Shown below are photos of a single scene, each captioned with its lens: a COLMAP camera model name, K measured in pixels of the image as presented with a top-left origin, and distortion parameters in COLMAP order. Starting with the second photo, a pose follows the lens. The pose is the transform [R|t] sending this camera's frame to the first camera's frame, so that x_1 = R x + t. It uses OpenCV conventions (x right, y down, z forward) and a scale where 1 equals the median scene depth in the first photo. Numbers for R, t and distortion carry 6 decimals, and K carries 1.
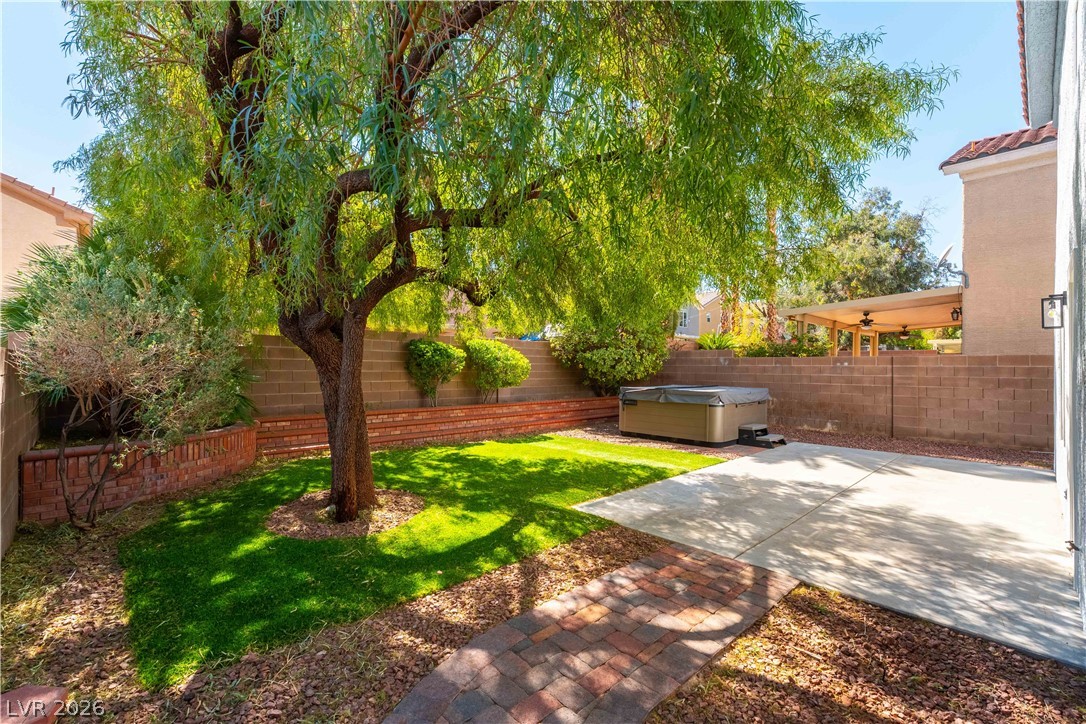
lens RADIAL K [[473.8, 0, 541.7], [0, 473.8, 367.5], [0, 0, 1]] dist [-0.000310, -0.000179]
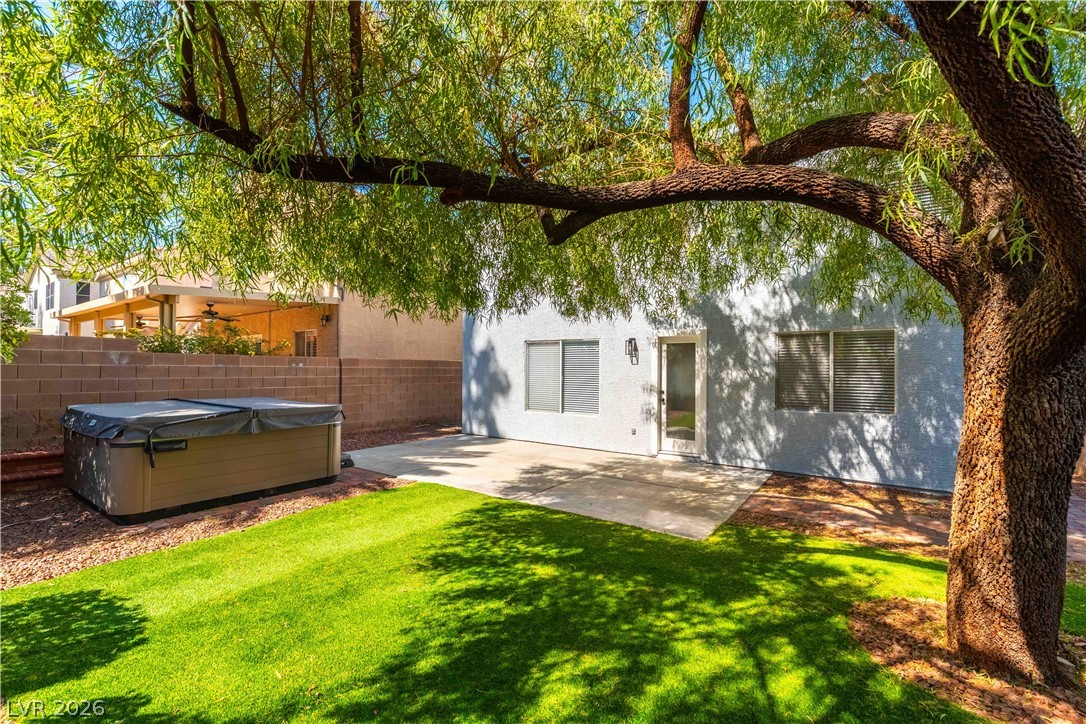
lens RADIAL K [[473.8, 0, 540.1], [0, 473.8, 362.3], [0, 0, 1]] dist [-0.000310, -0.000179]
pose [[-0.215754, -0.000045, 0.976448, -0.674102], [-0.012242, 0.999922, -0.002658, -0.028972], [-0.976371, -0.012527, -0.215738, 1.386859]]
